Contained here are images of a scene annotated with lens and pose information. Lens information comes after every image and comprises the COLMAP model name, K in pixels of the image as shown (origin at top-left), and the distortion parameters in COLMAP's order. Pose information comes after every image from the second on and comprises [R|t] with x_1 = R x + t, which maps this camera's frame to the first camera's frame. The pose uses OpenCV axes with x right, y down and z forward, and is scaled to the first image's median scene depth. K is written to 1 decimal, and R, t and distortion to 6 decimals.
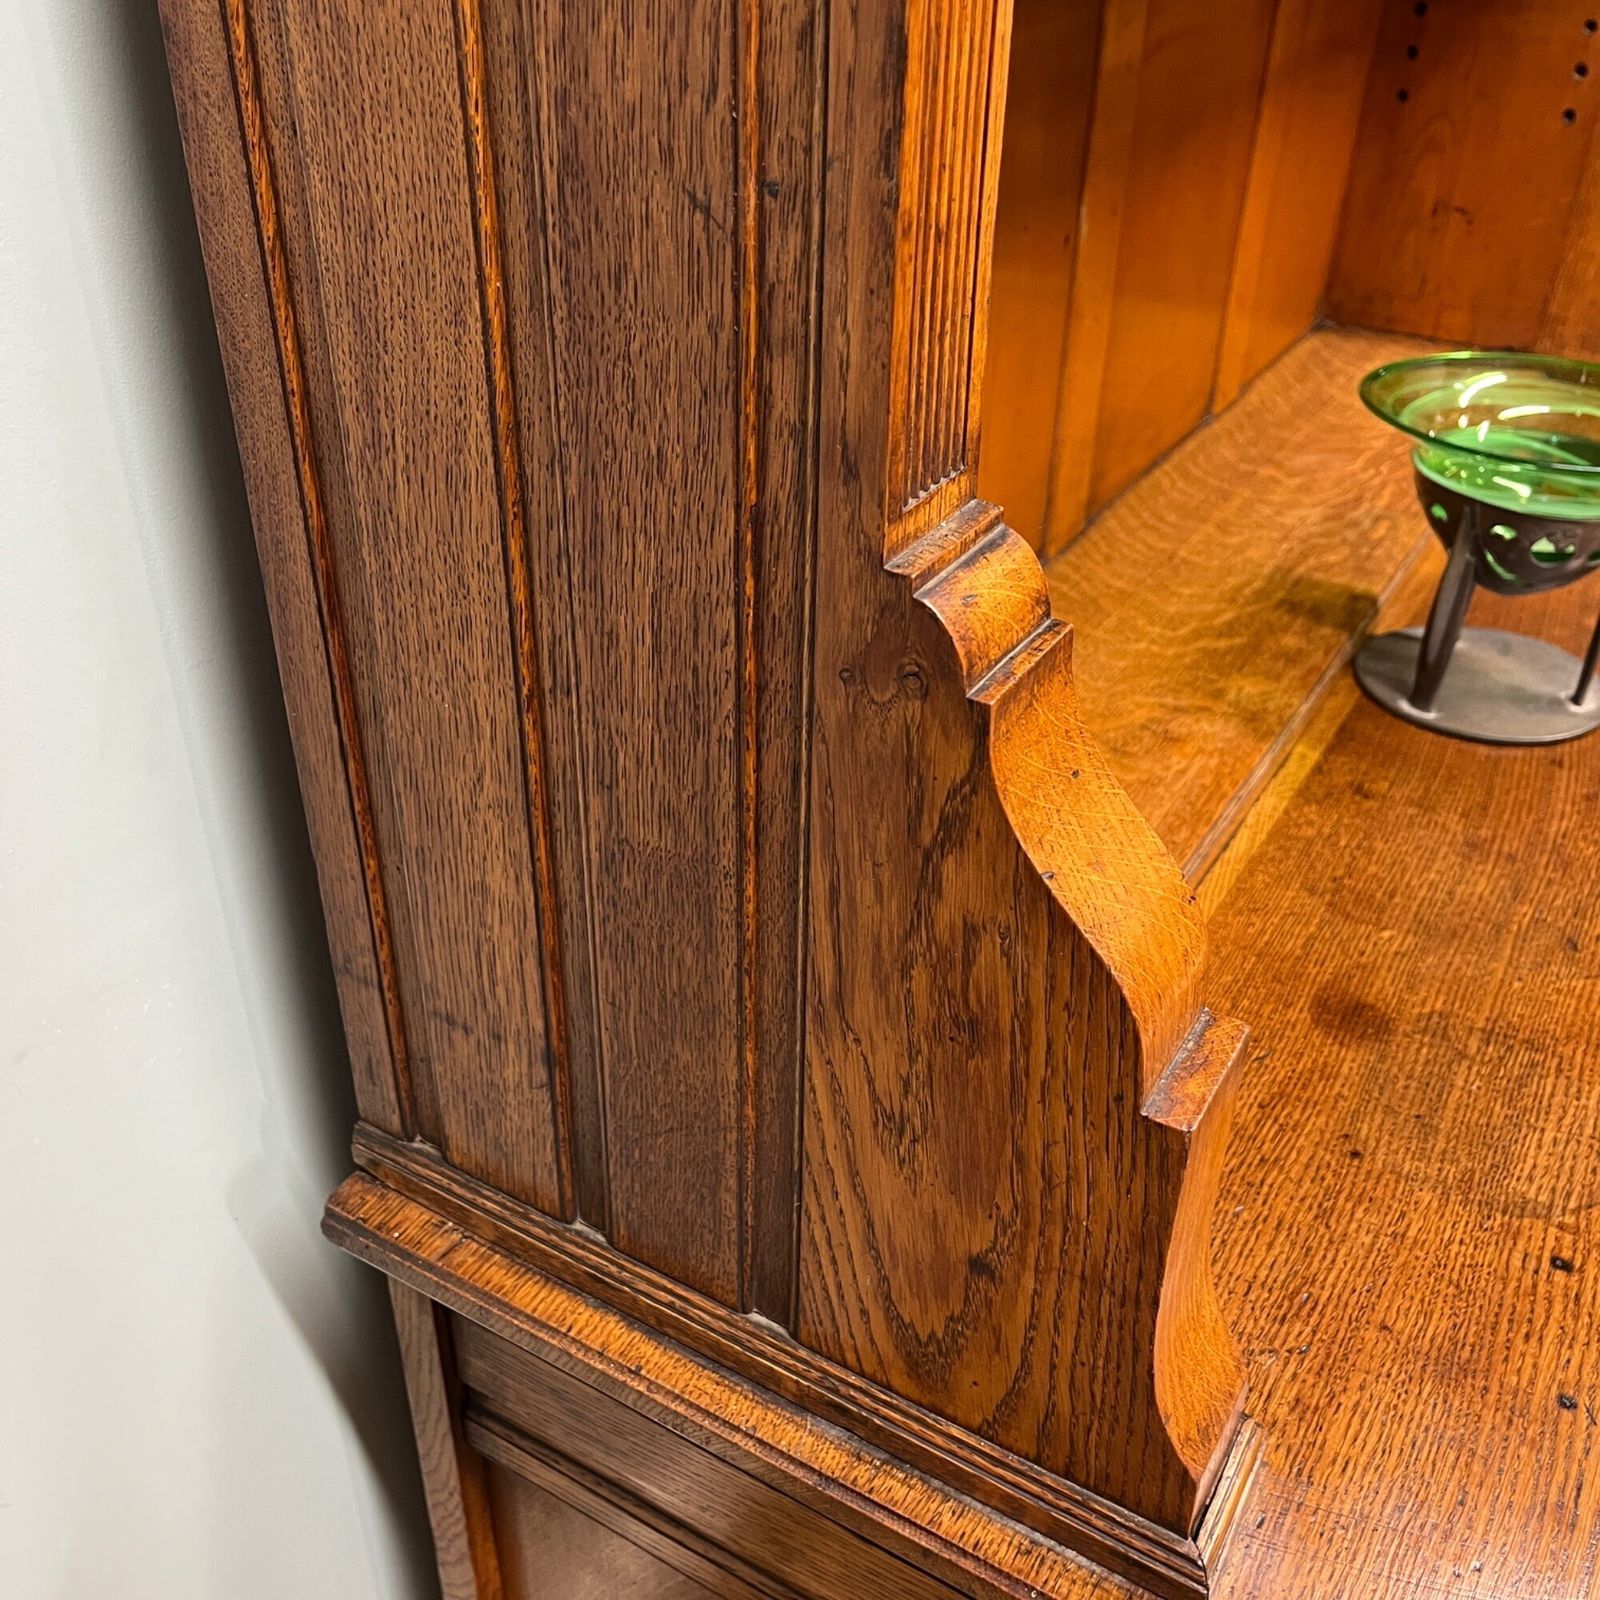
lens RADIAL K [[1649.9, 0, 797.6], [0, 1649.9, 819.3], [0, 0, 1]] dist [0.048099, -0.033766]
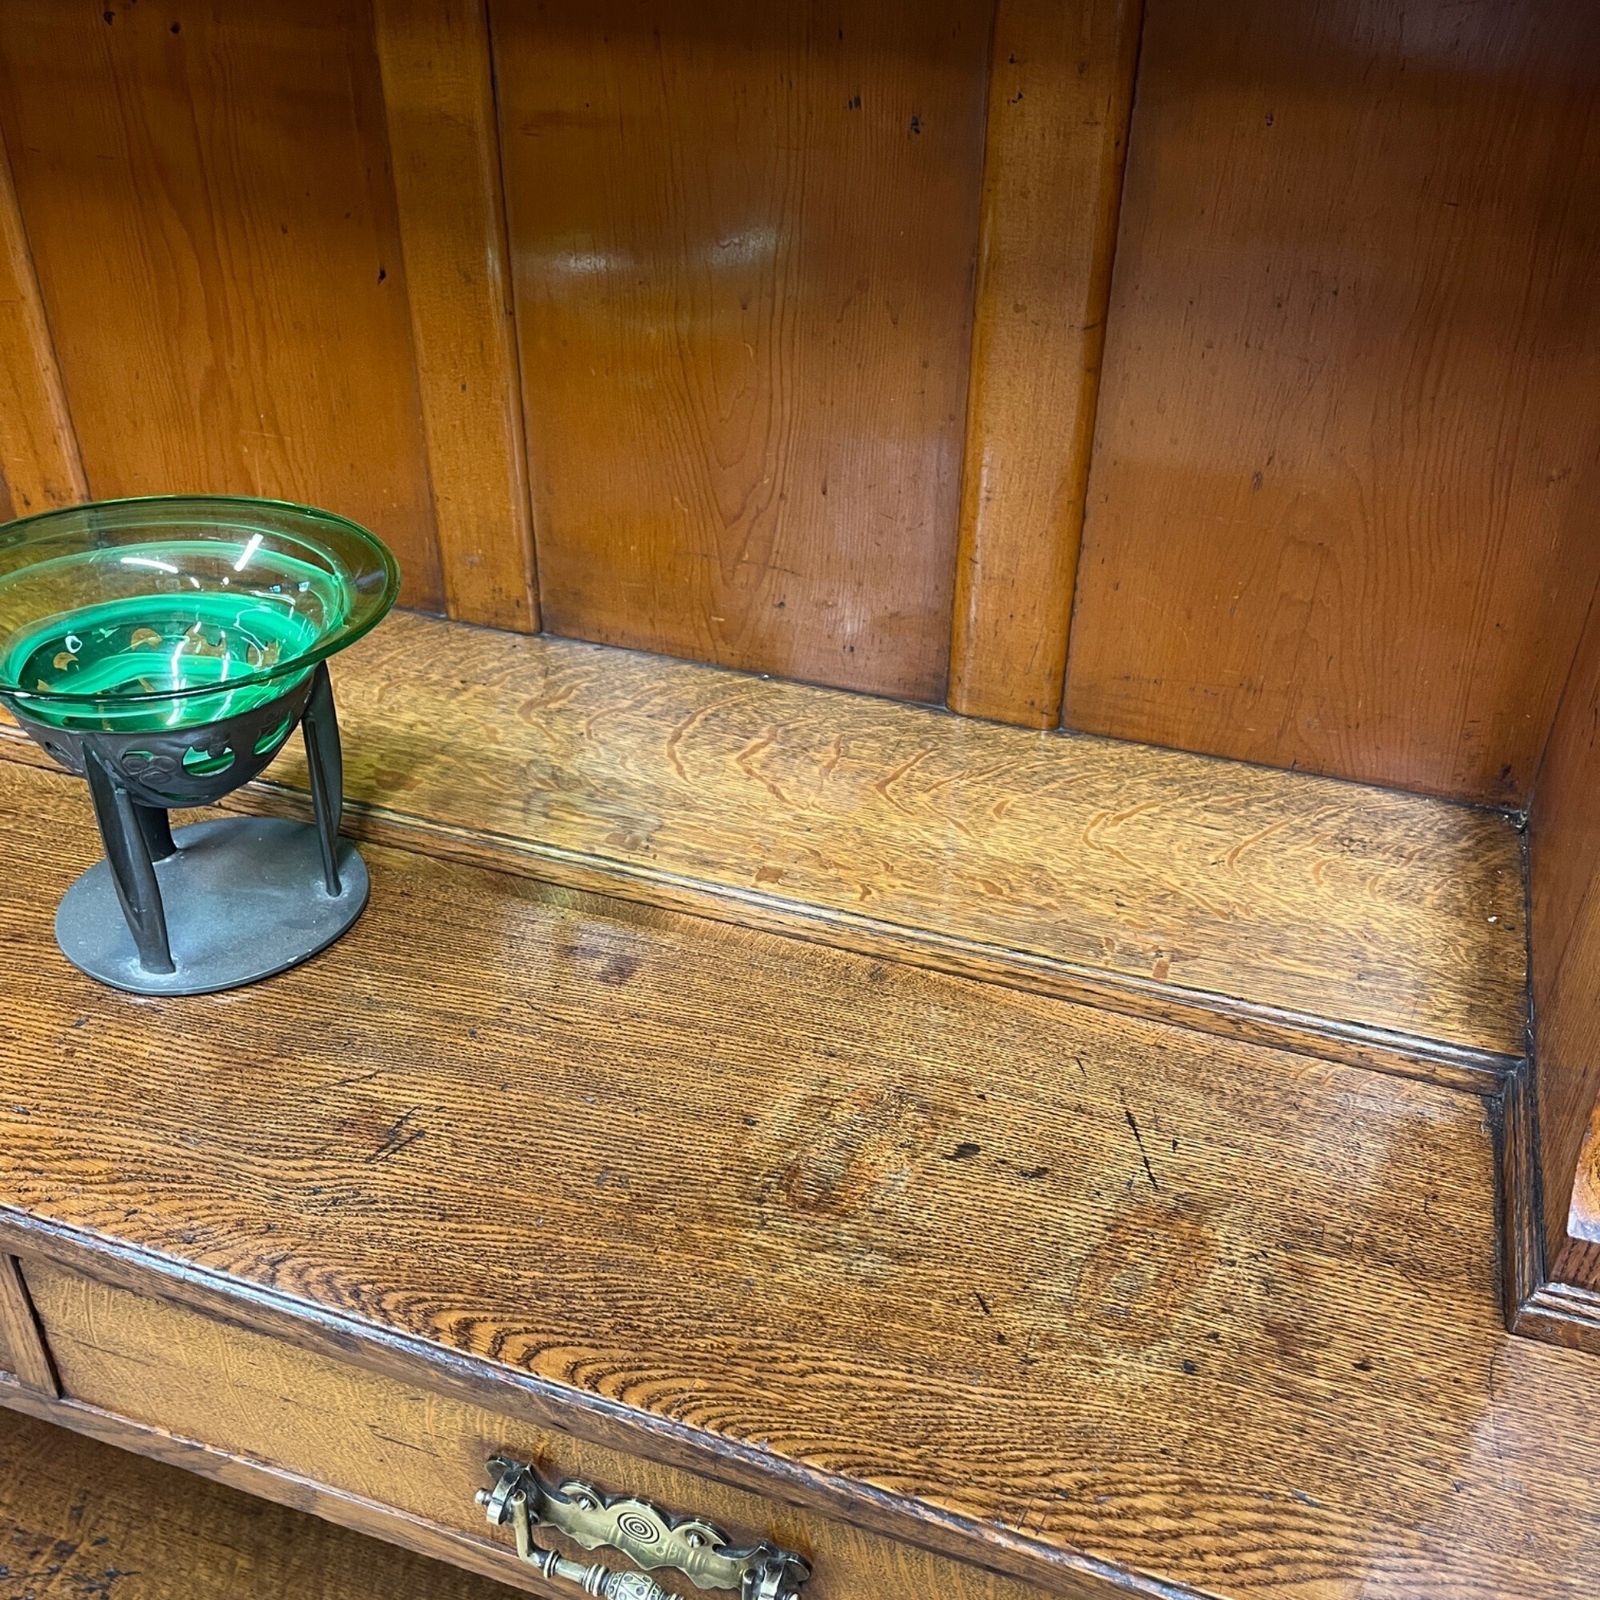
lens RADIAL K [[1632.8, 0, 803.8], [0, 1632.8, 816.9], [0, 0, 1]] dist [0.075002, -0.101318]
pose [[0.190511, 0.524389, -0.829892, 1.183921], [-0.546978, 0.758694, 0.353835, -0.590750], [0.815182, 0.386523, 0.431369, 0.923160]]
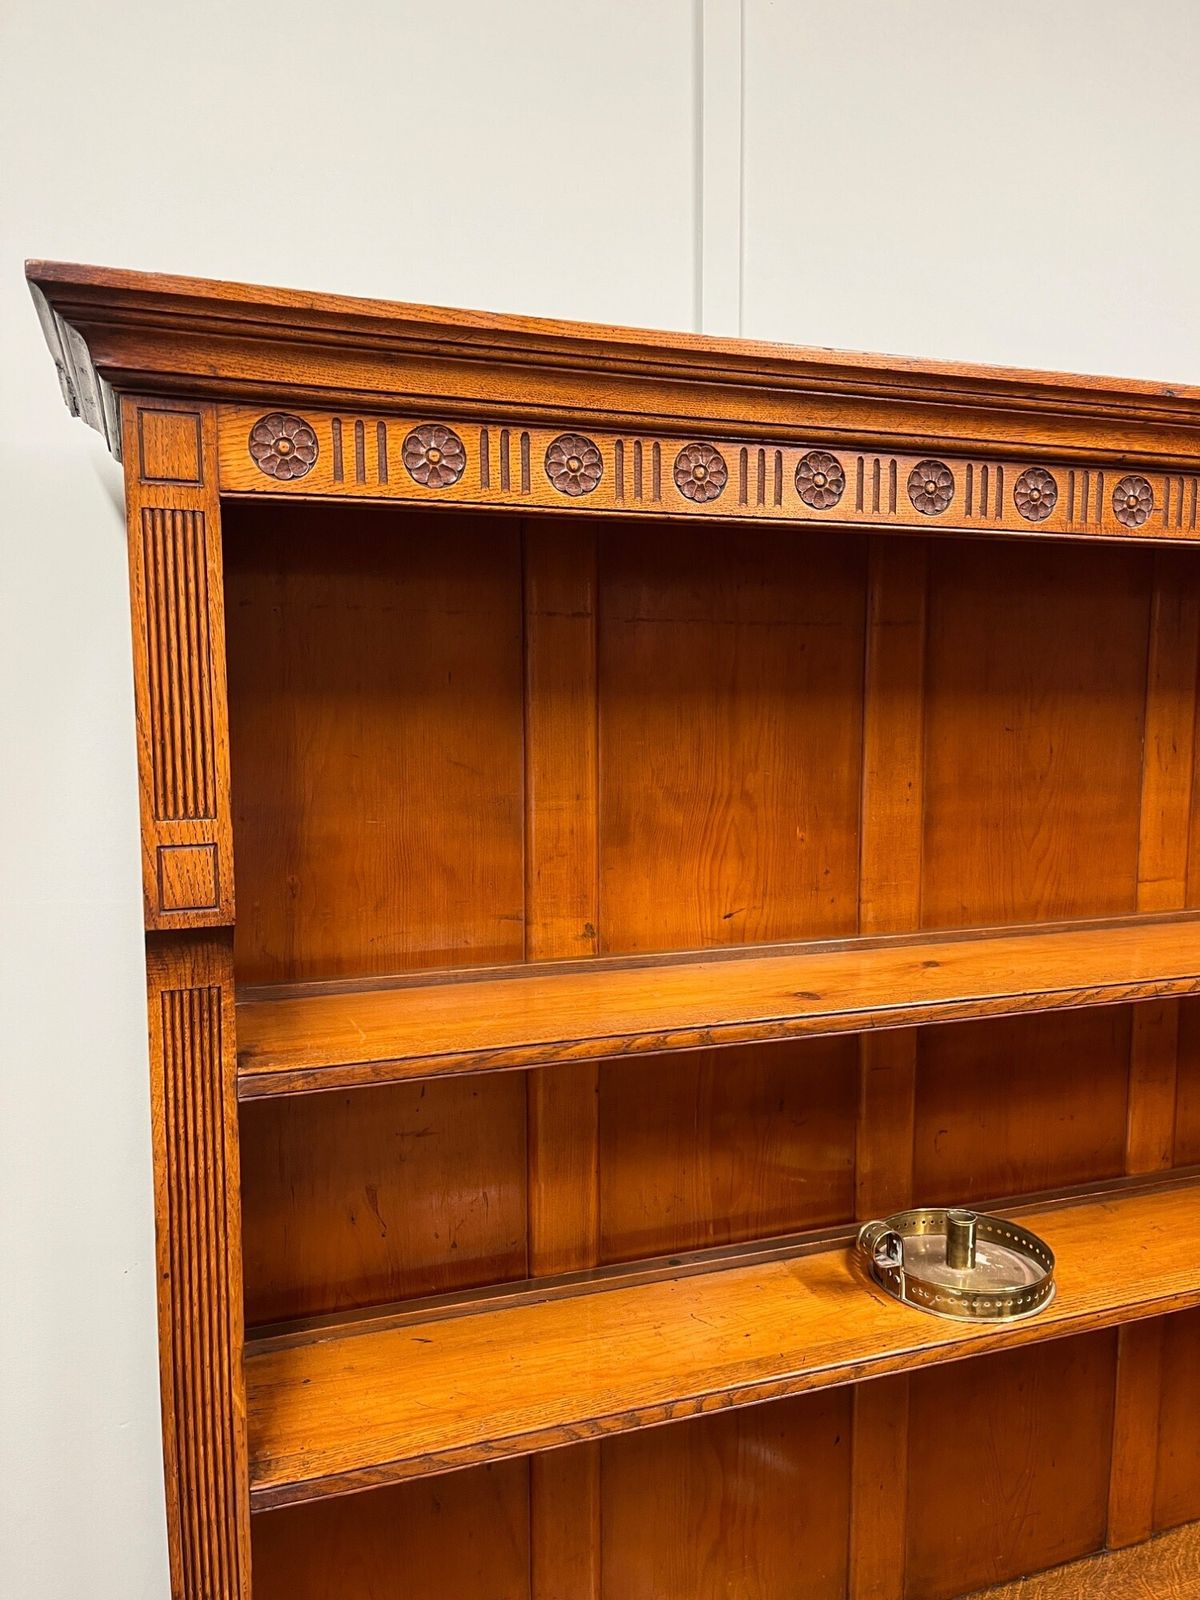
lens RADIAL K [[1214.2, 0, 601.7], [0, 1214.2, 807.3], [0, 0, 1]] dist [0.050954, -0.072605]
pose [[0.778545, 0.045673, -0.625925, 0.729780], [-0.332456, 0.875928, -0.349604, -0.401911], [0.532297, 0.480275, 0.697134, -0.289543]]
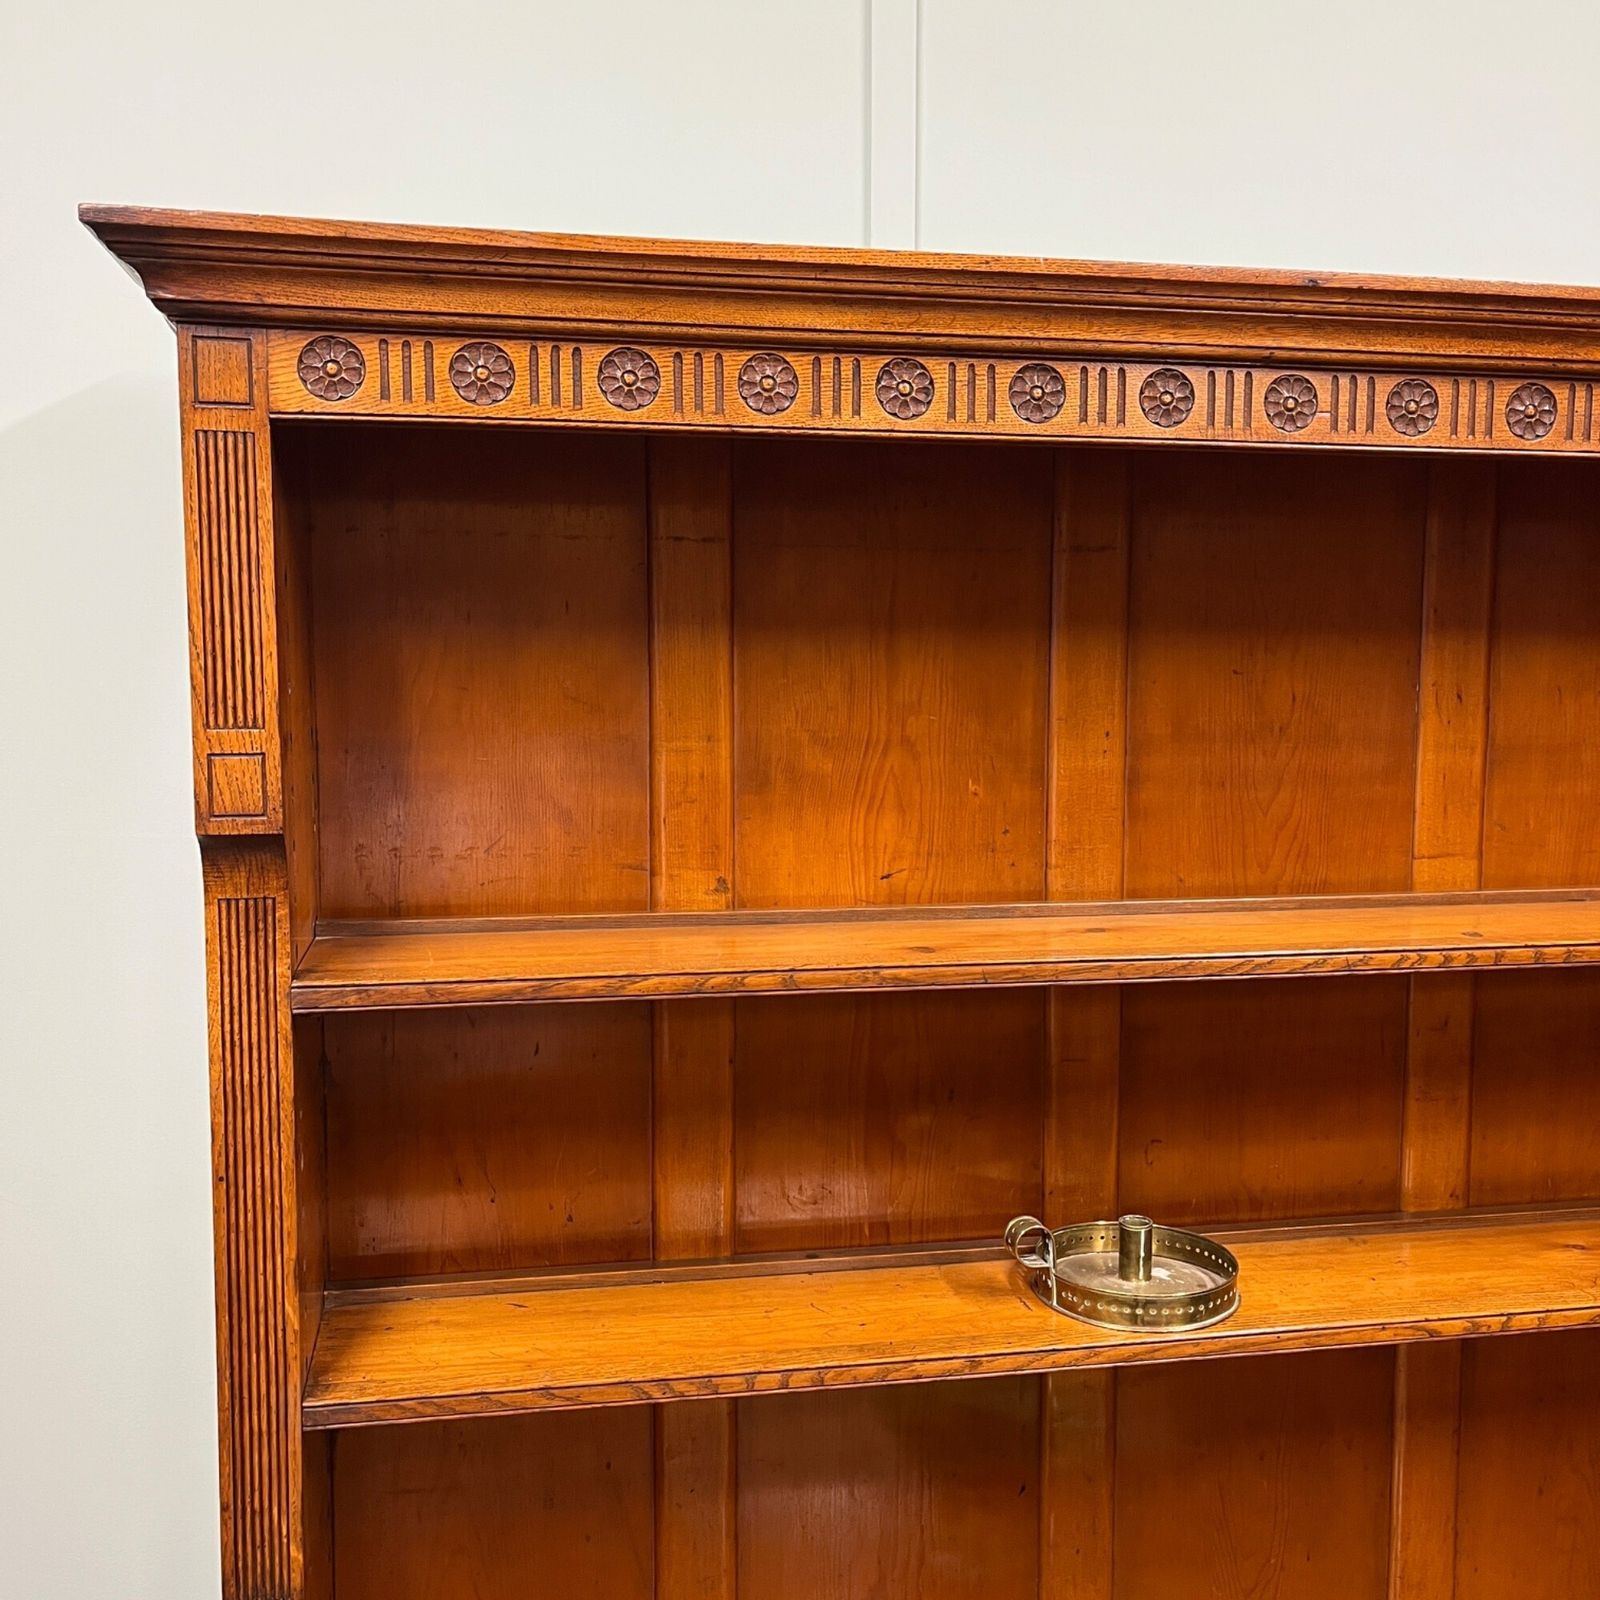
lens RADIAL K [[1619.4, 0, 791.1], [0, 1619.4, 812.8], [0, 0, 1]] dist [0.037205, -0.031561]
pose [[0.669963, 0.050132, -0.740700, 1.064496], [-0.398608, 0.865997, -0.301929, -0.355241], [0.626308, 0.497531, 0.600168, -0.273482]]
